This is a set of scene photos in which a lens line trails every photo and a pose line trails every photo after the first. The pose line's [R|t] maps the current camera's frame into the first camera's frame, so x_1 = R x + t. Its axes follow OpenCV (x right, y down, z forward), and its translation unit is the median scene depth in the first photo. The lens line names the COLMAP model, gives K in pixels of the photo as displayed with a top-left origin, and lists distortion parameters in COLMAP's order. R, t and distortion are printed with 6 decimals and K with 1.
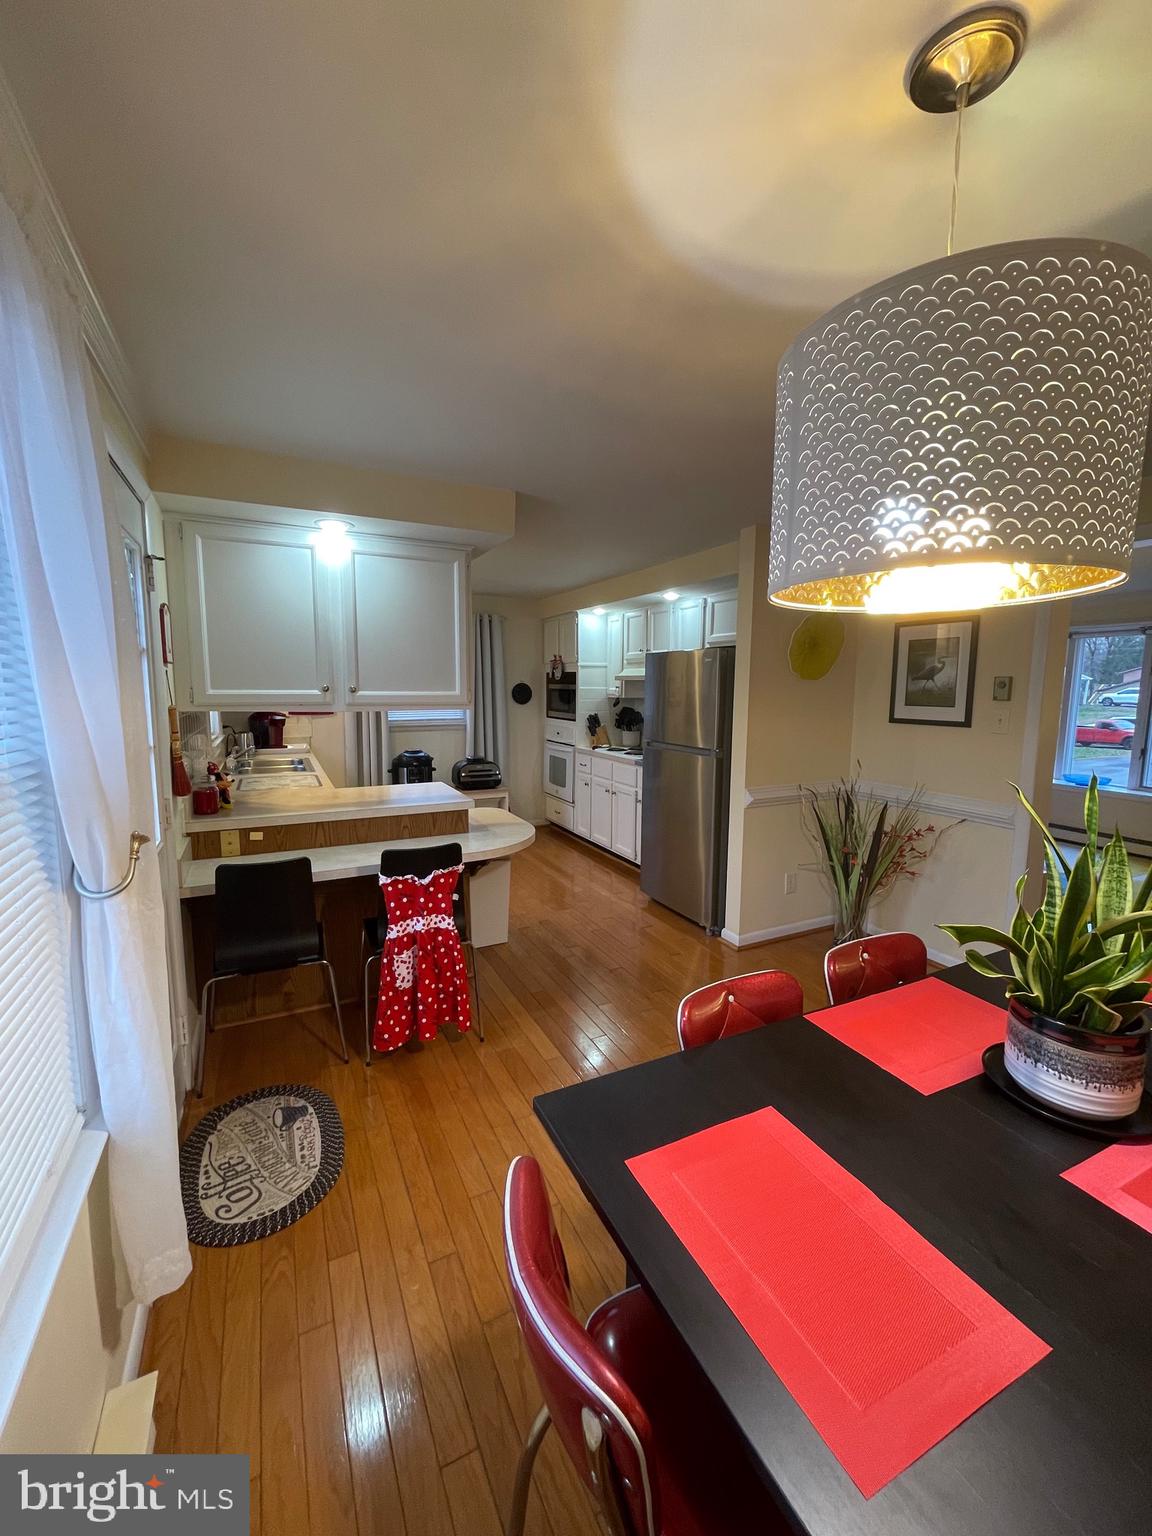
lens RADIAL K [[622.0, 0, 578.6], [0, 622.0, 764.4], [0, 0, 1]] dist [-0.001479, 0.000016]
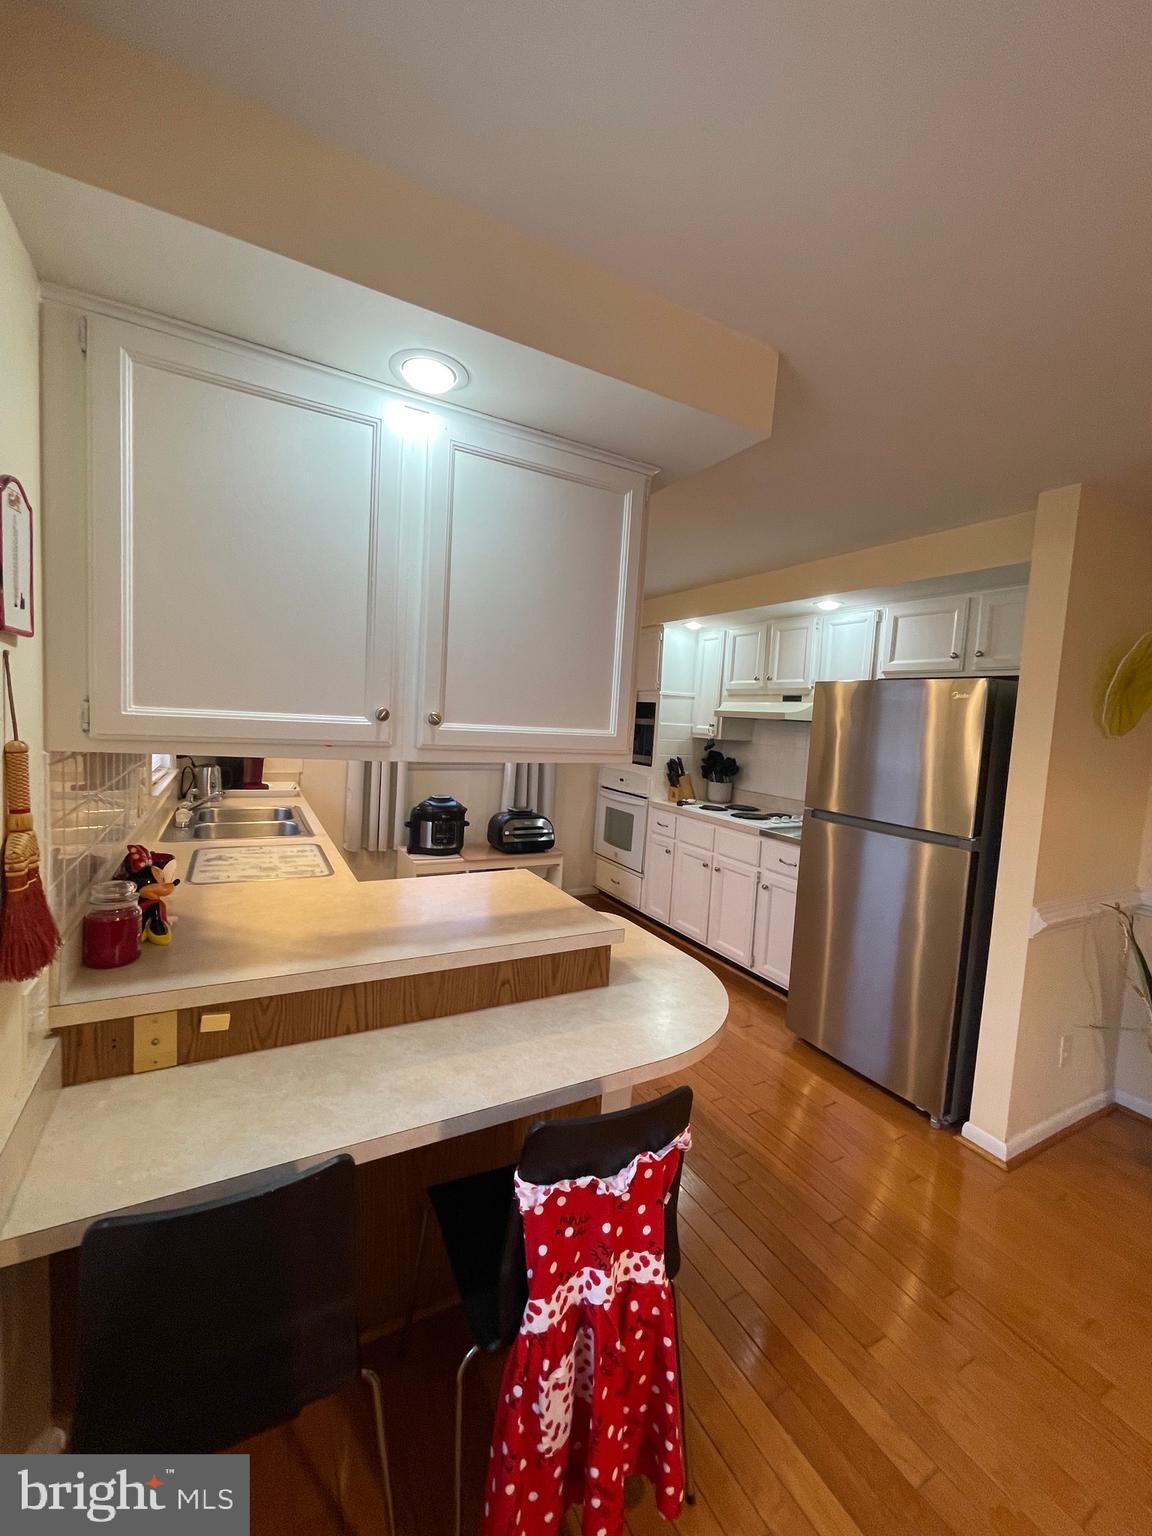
lens RADIAL K [[622.0, 0, 577.4], [0, 622.0, 766.1], [0, 0, 1]] dist [-0.001479, 0.000016]
pose [[0.998138, 0.045226, 0.040937, -0.175962], [-0.043332, 0.997999, -0.046036, -0.042691], [-0.042937, 0.044177, 0.998101, 0.329950]]
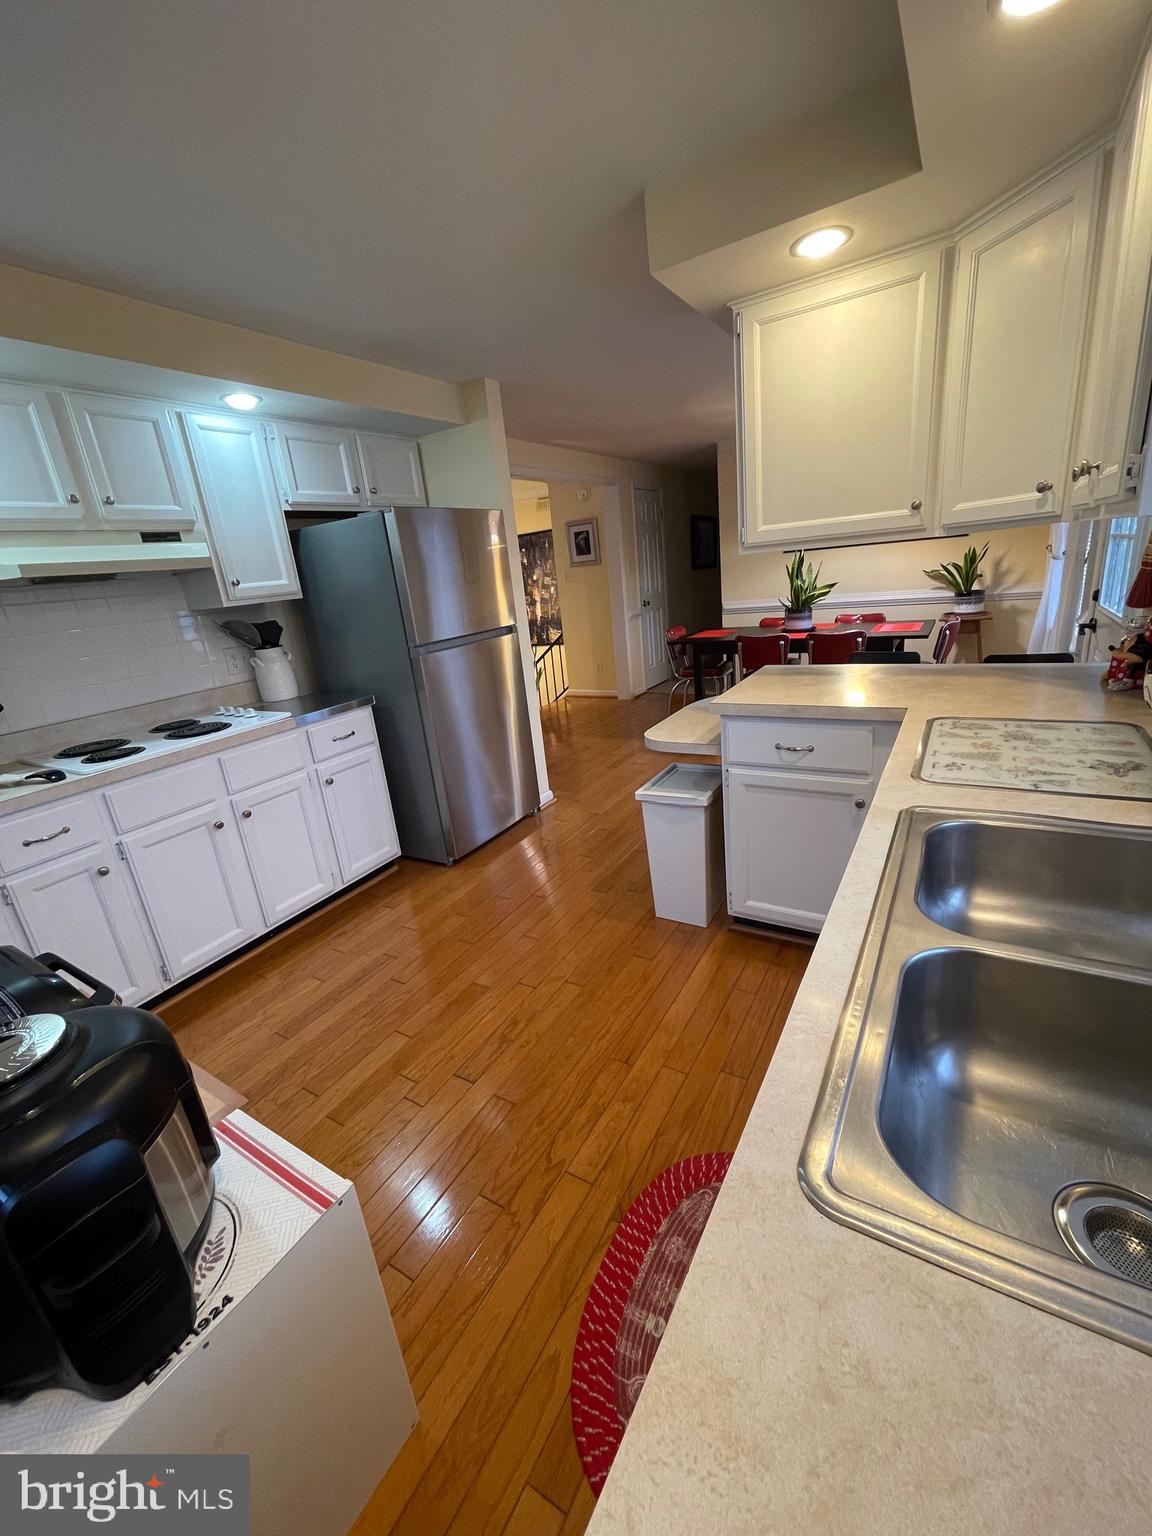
lens RADIAL K [[622.0, 0, 582.2], [0, 622.0, 764.4], [0, 0, 1]] dist [-0.001479, 0.000016]
pose [[-0.540208, -0.212061, 0.814374, -0.553613], [0.201531, 0.906968, 0.369856, -0.135310], [-0.817044, 0.363921, -0.447215, 1.202023]]
